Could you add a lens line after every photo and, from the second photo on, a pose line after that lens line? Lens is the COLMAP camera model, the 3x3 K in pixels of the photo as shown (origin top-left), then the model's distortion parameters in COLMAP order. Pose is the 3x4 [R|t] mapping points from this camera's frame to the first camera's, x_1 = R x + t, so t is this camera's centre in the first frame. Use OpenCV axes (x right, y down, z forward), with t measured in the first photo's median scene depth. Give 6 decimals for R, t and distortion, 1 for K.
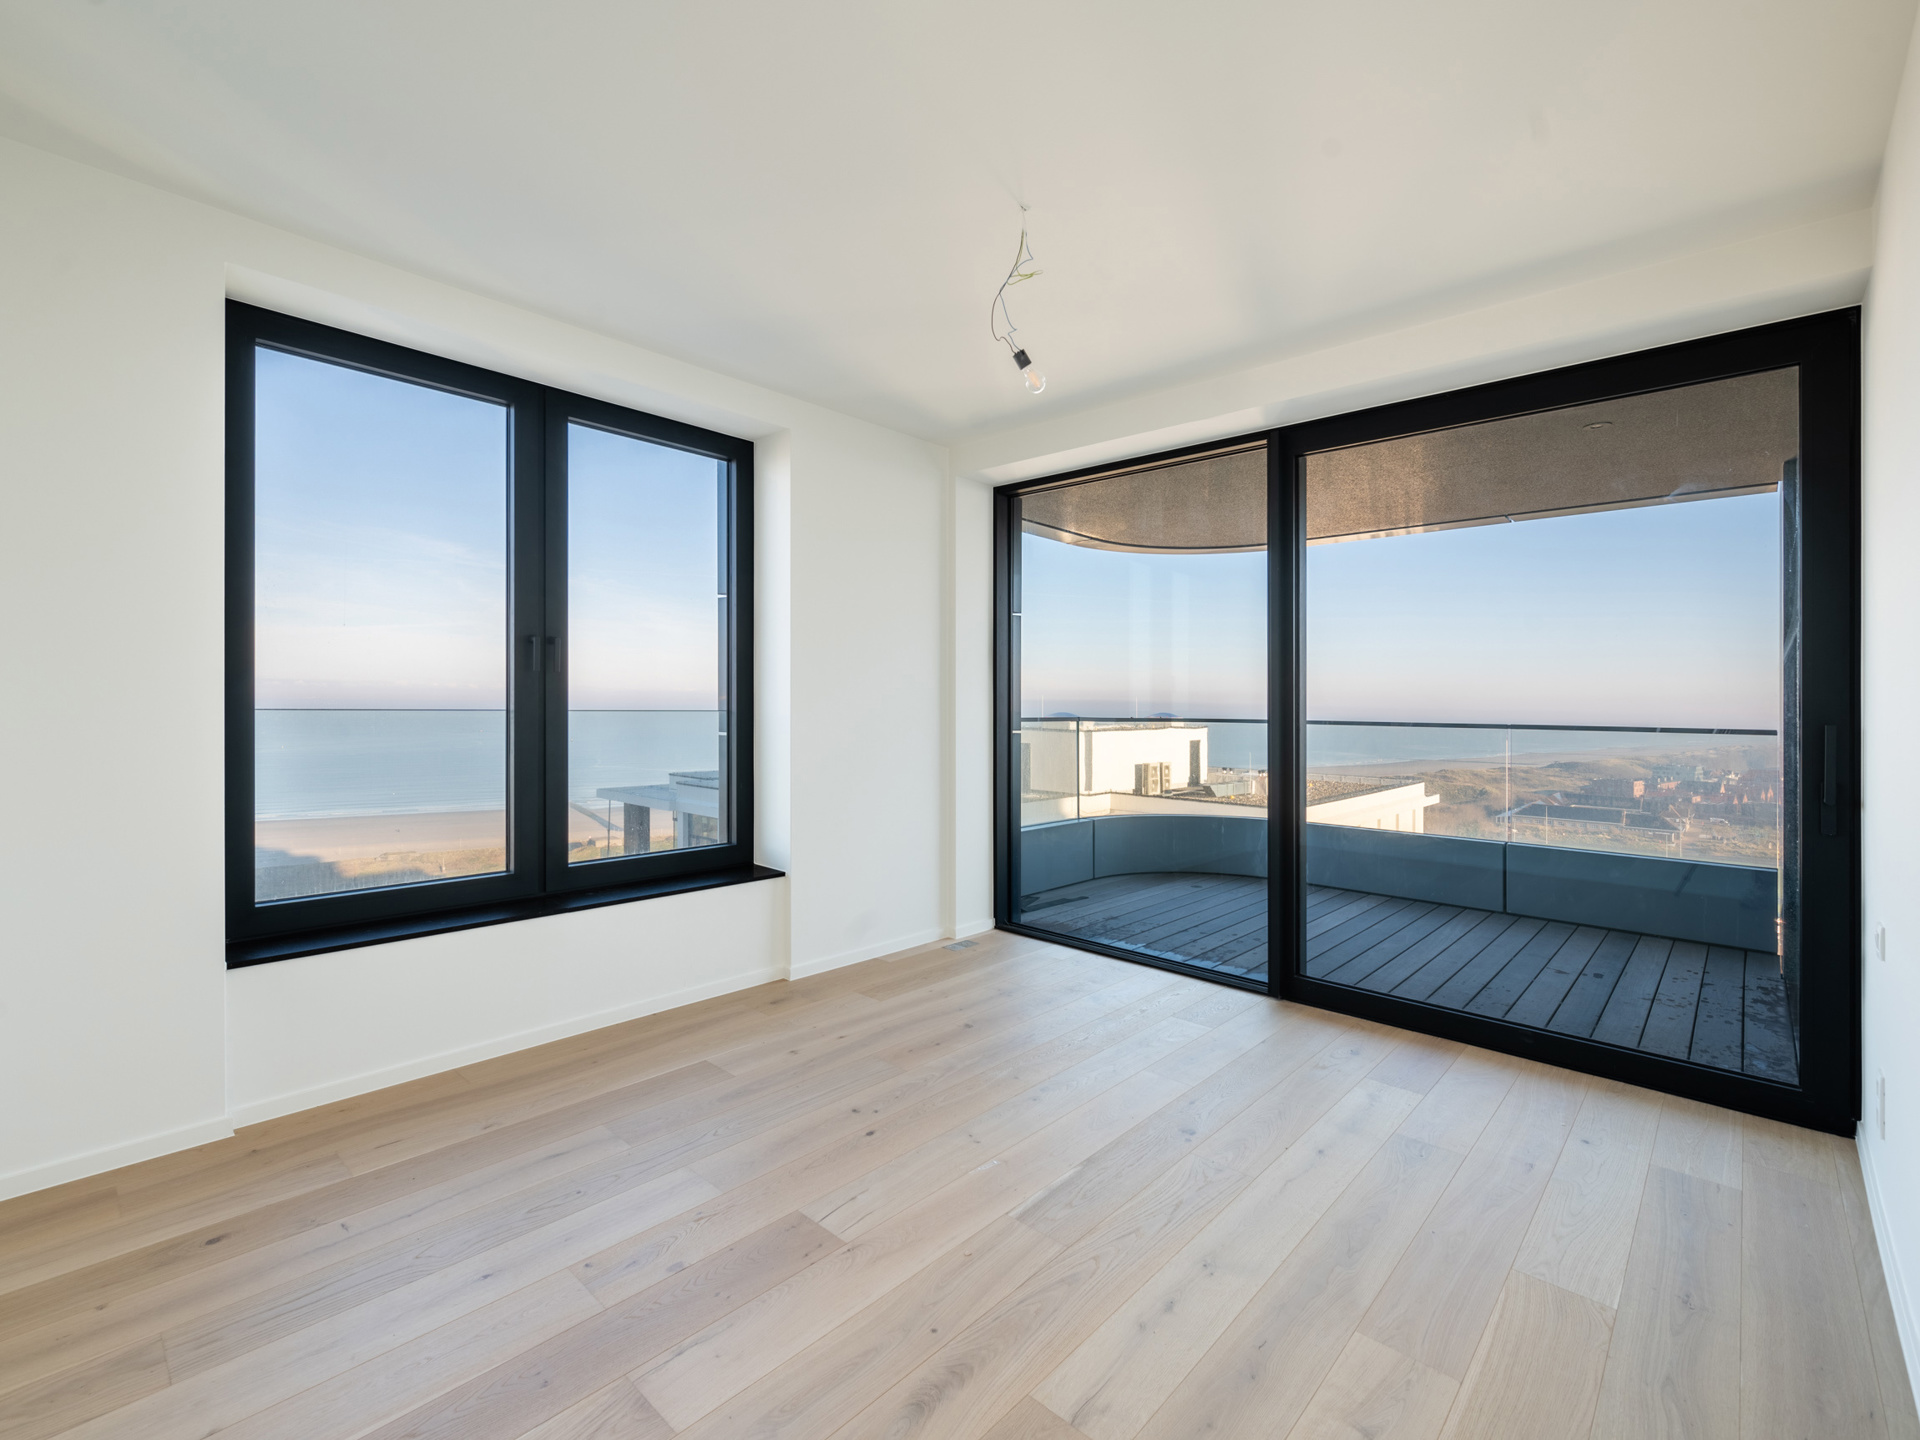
lens RADIAL K [[871.9, 0, 947.0], [0, 871.9, 711.9], [0, 0, 1]] dist [-0.004386, 0.001033]
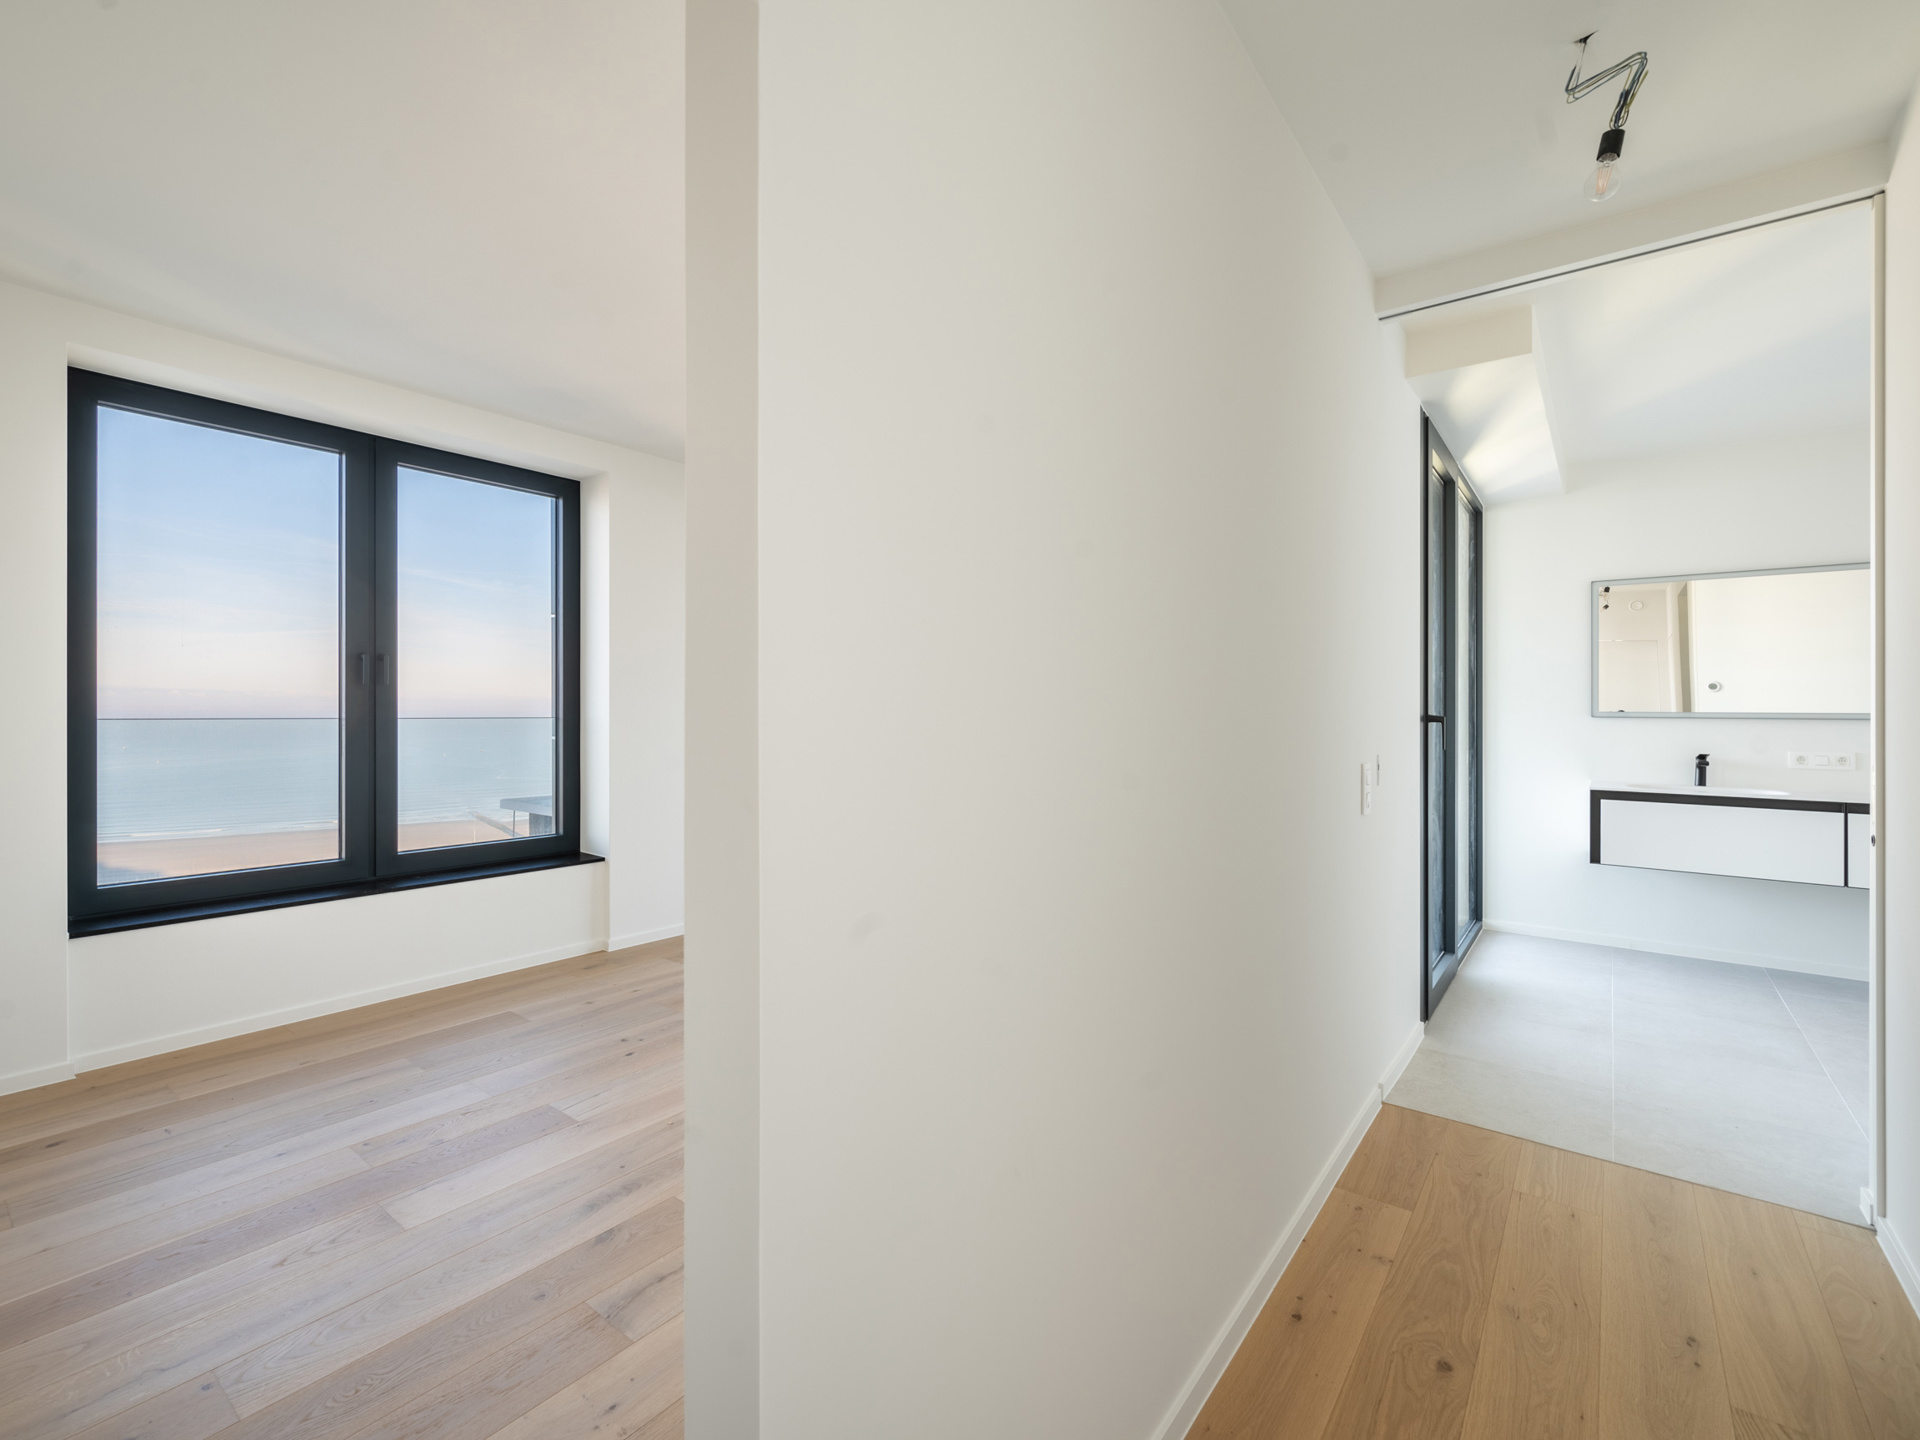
lens RADIAL K [[871.9, 0, 960.4], [0, 871.9, 713.9], [0, 0, 1]] dist [-0.004386, 0.001033]
pose [[0.995722, -0.007793, 0.092073, 0.226628], [0.008270, 0.999954, -0.004806, 0.004707], [-0.092032, 0.005546, 0.995741, -0.240570]]
